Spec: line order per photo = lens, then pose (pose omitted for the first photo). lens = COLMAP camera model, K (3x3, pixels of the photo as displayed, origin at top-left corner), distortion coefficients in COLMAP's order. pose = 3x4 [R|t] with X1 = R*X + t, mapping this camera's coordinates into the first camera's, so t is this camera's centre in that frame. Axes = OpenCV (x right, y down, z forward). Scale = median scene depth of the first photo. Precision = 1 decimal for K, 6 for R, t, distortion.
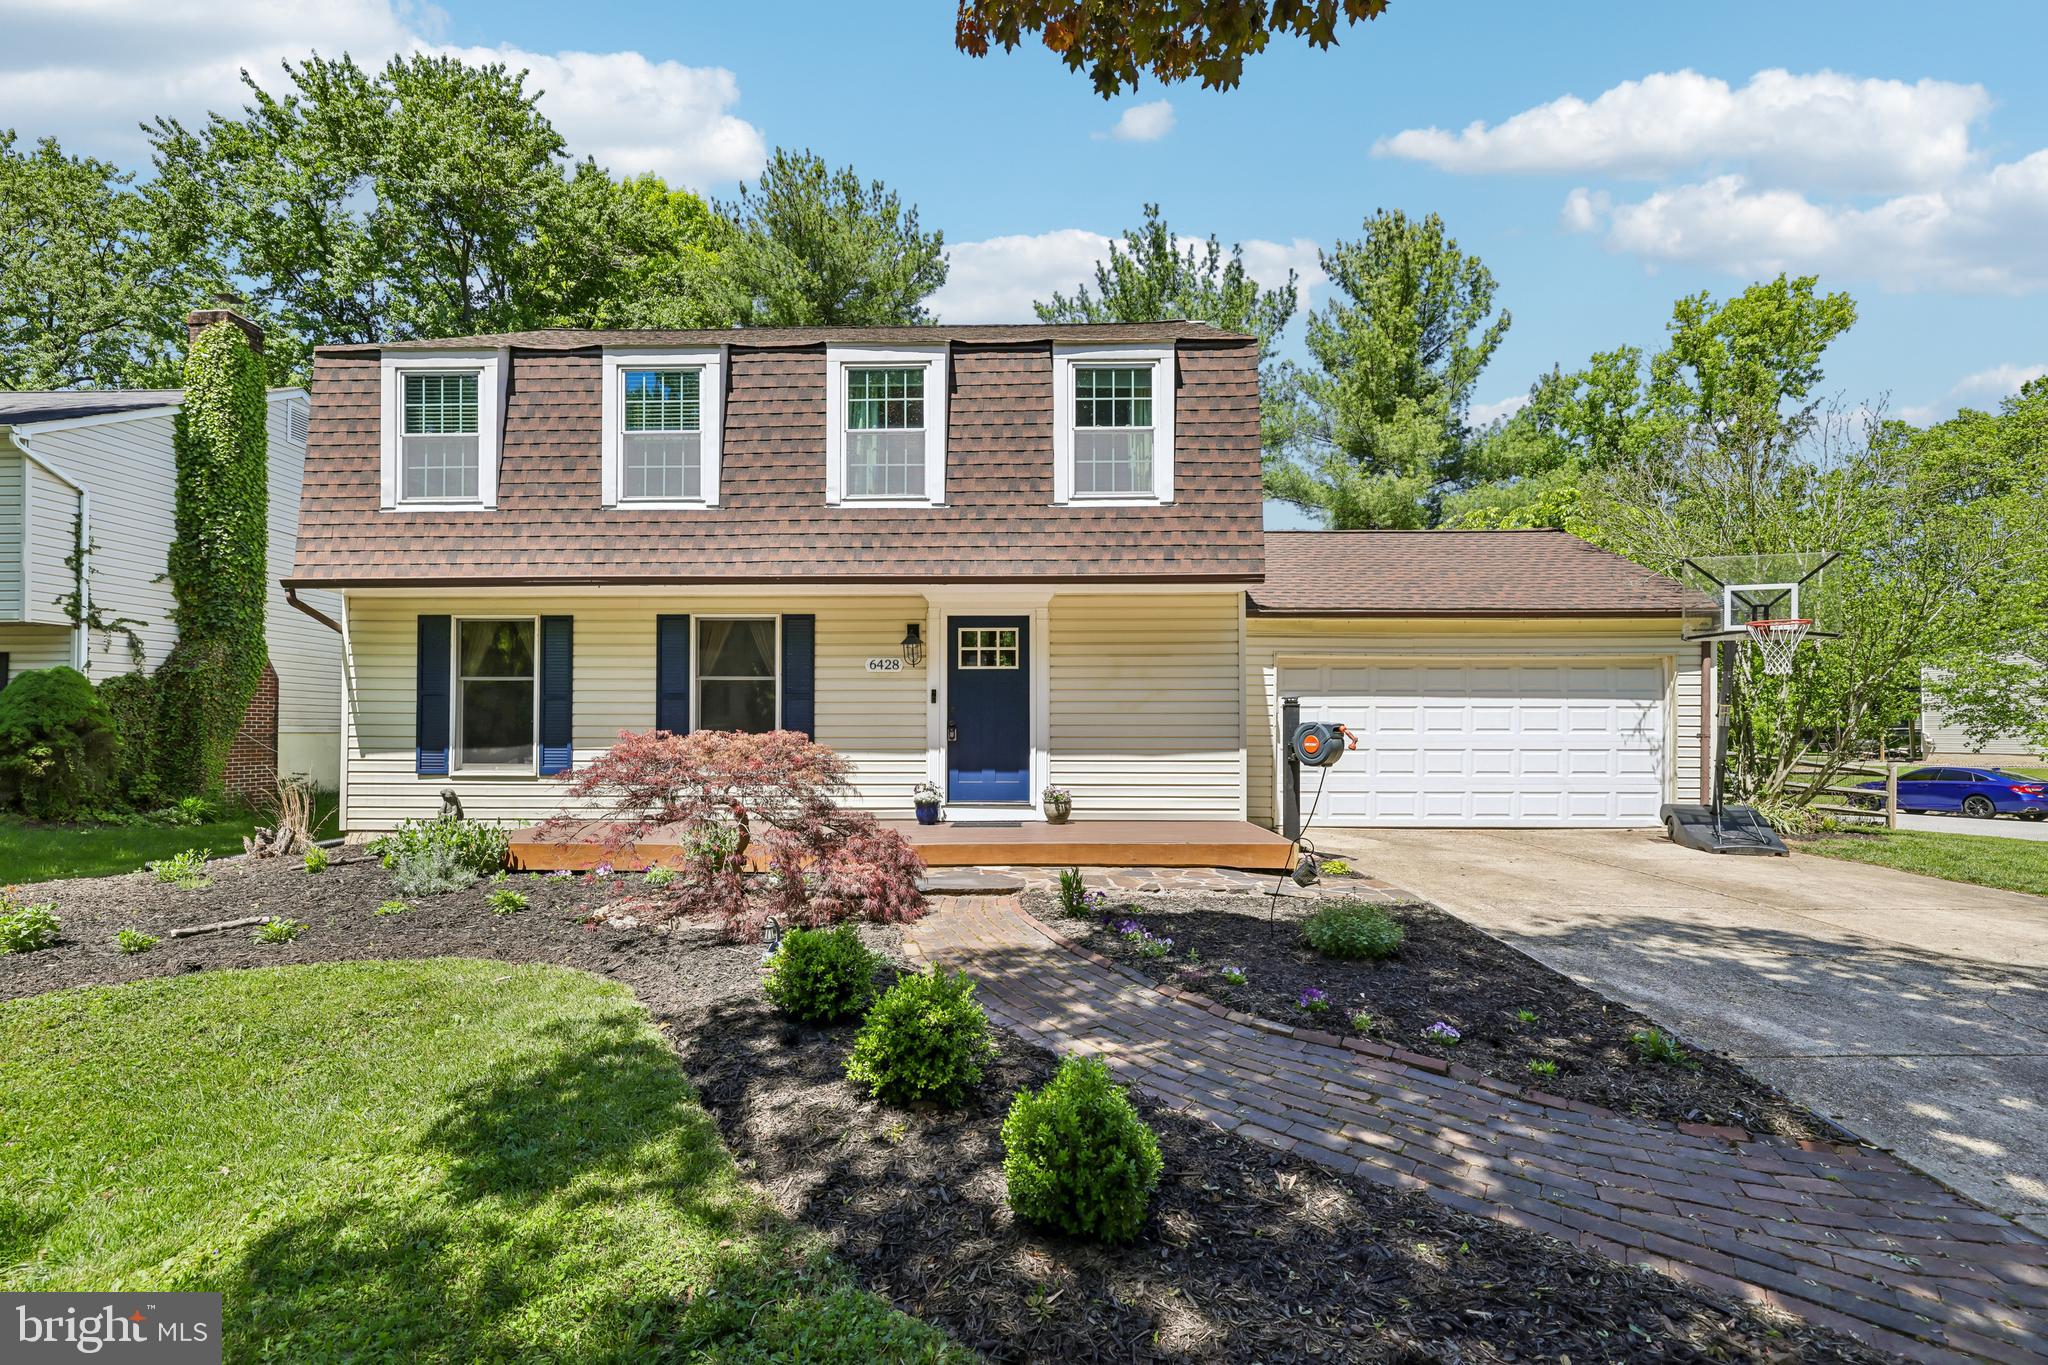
lens RADIAL K [[897.7, 0, 1026.8], [0, 897.7, 730.6], [0, 0, 1]] dist [0.002873, 0.000103]
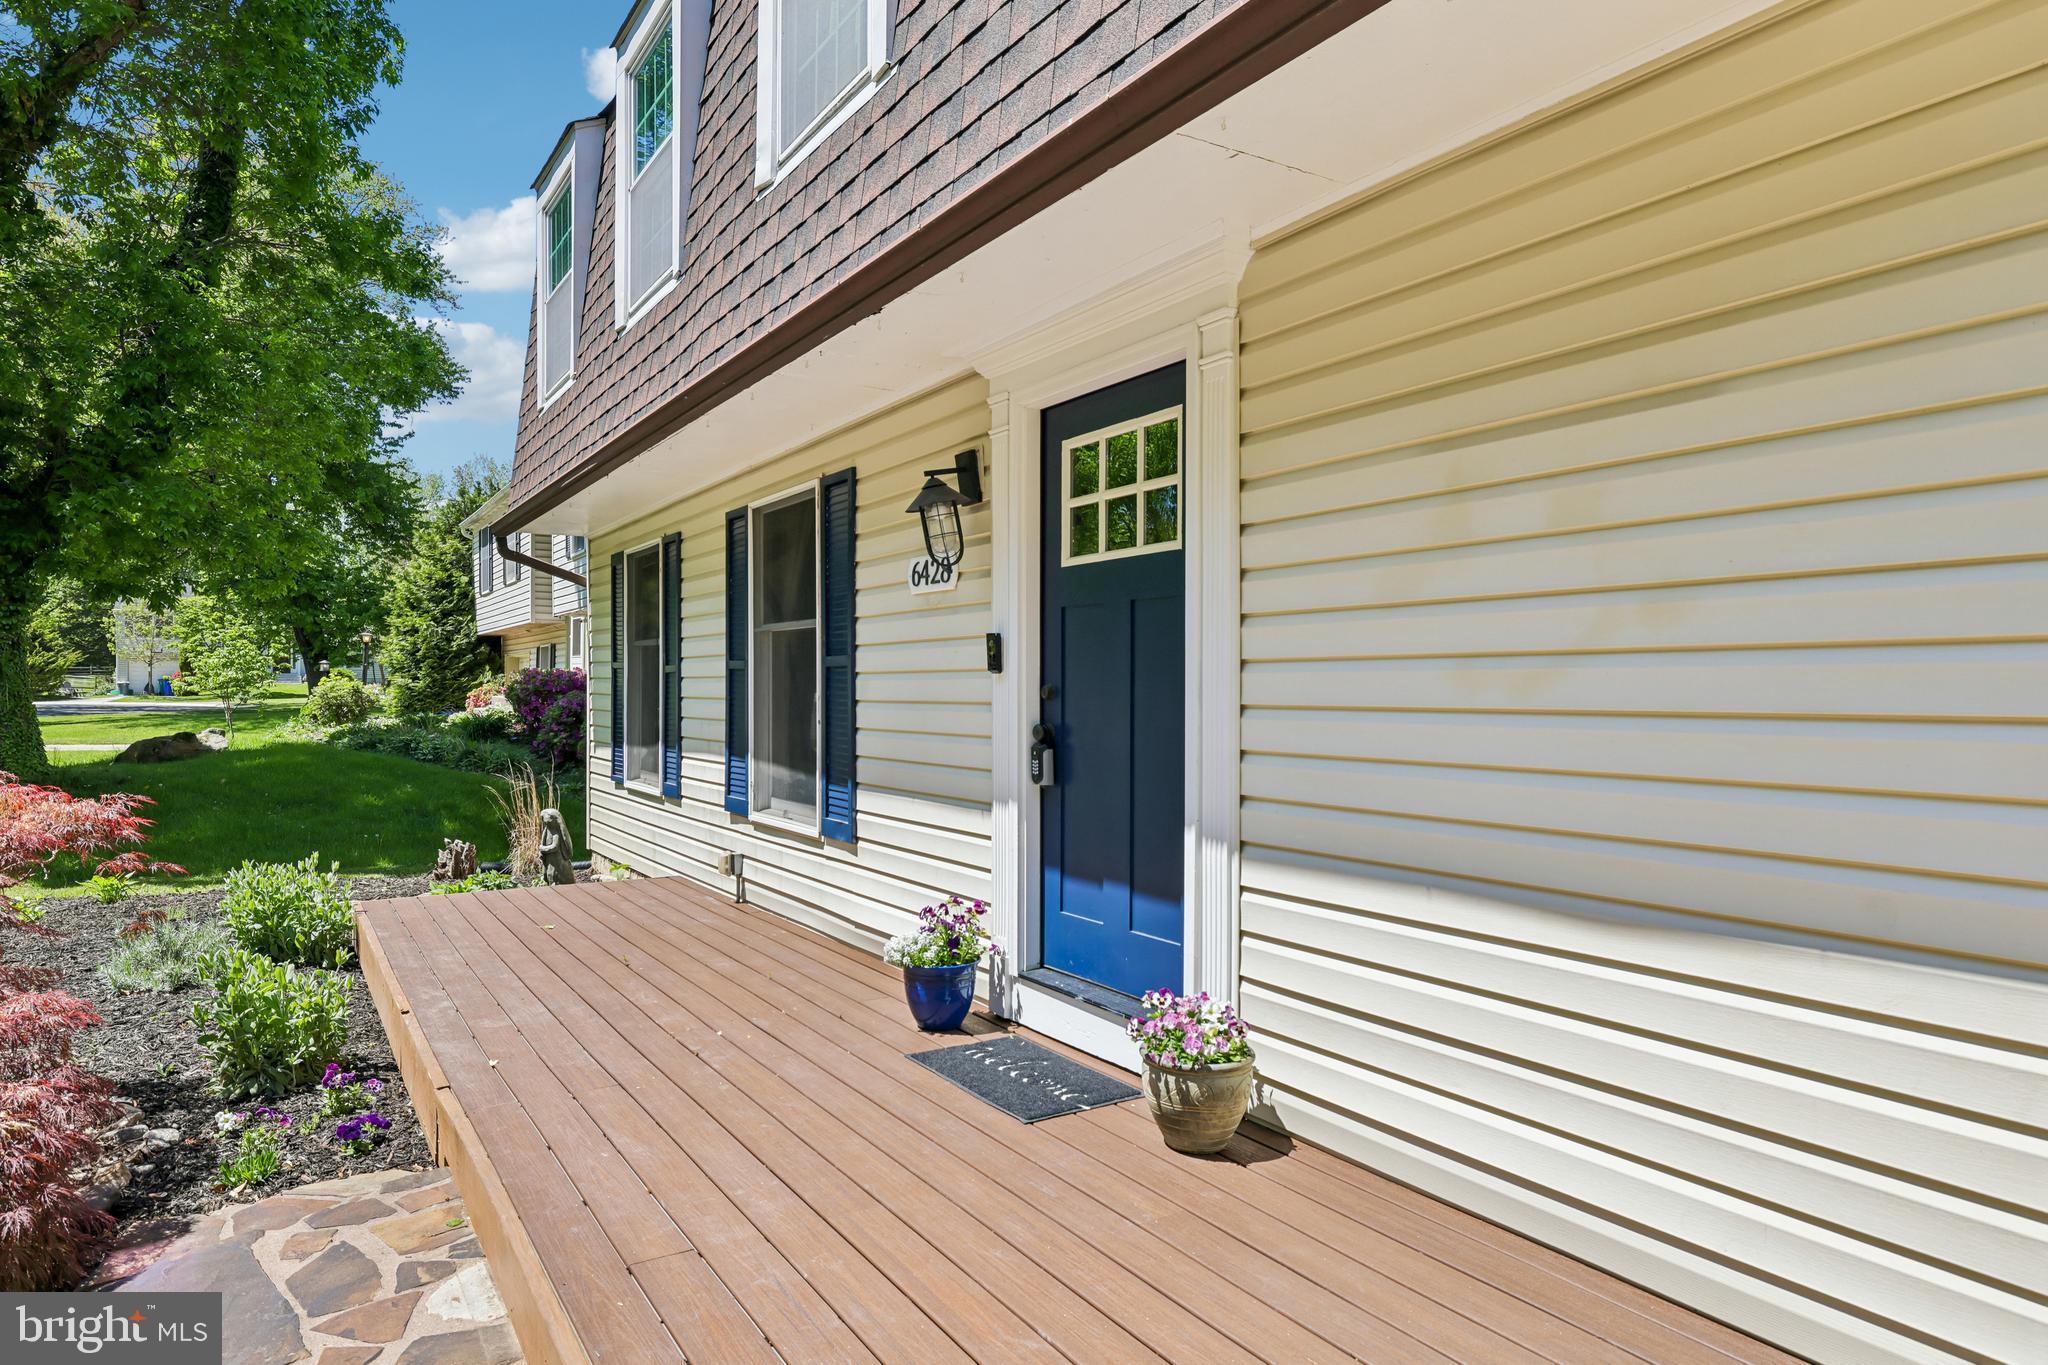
lens RADIAL K [[1200.7, 0, 1030.2], [0, 1200.7, 681.8], [0, 0, 1]] dist [0.004944, 0.000306]
pose [[0.560858, -0.004902, -0.827897, 0.280577], [-0.001164, 0.999977, -0.006710, -0.023881], [0.827911, 0.004727, 0.560840, 0.748309]]
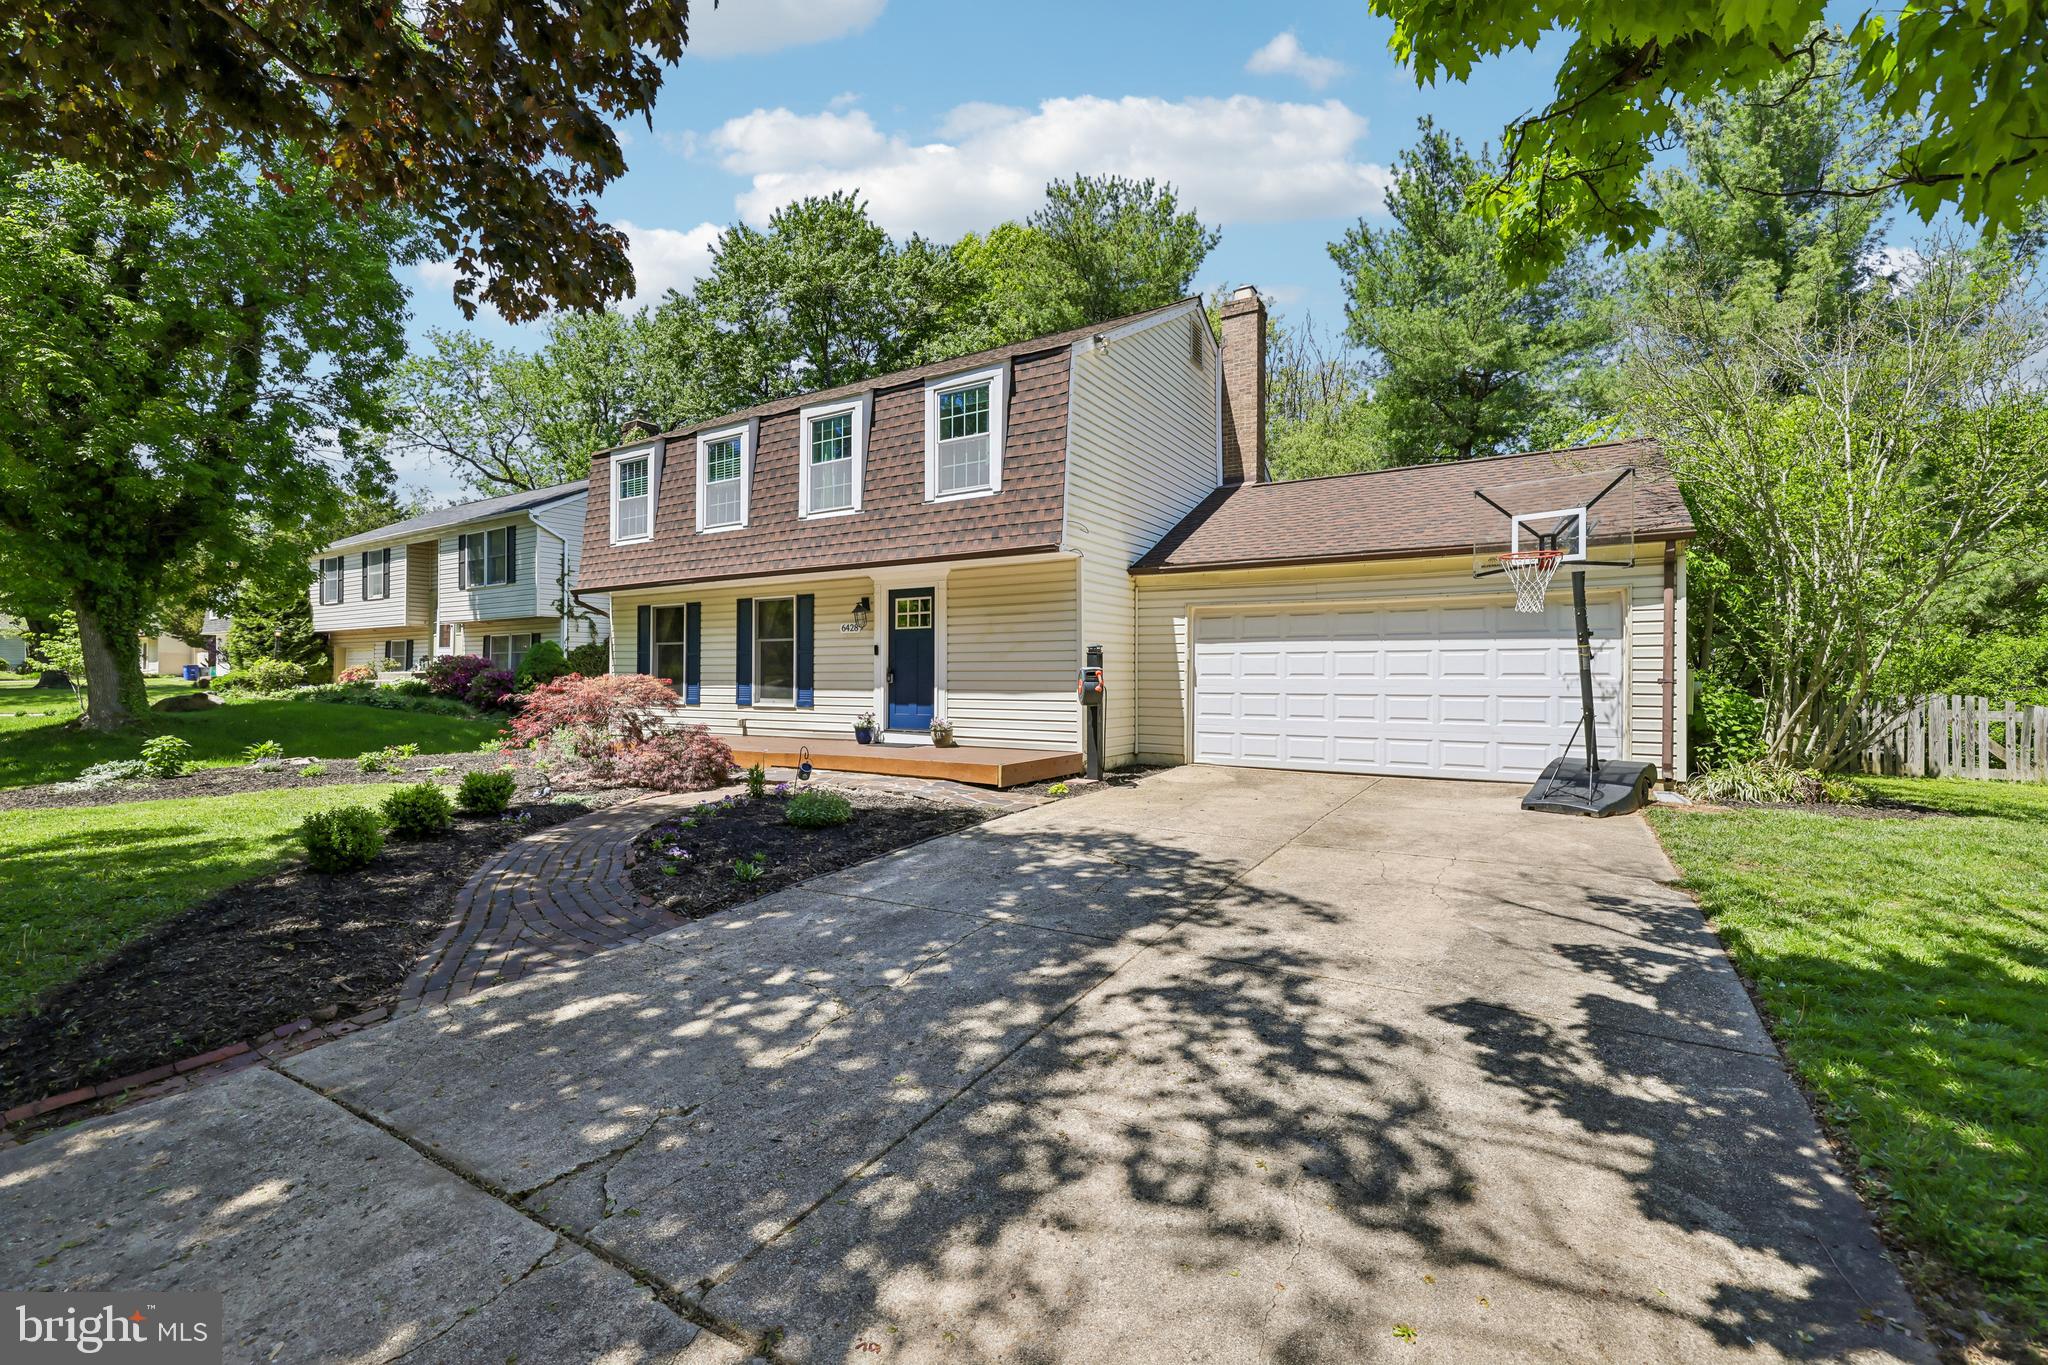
lens RADIAL K [[897.7, 0, 1017.2], [0, 897.7, 671.5], [0, 0, 1]] dist [0.002873, 0.000103]
pose [[0.854674, -0.003846, -0.519151, 0.772538], [-0.001872, 0.999943, -0.010491, 0.007706], [0.519162, 0.009939, 0.854618, -0.043752]]
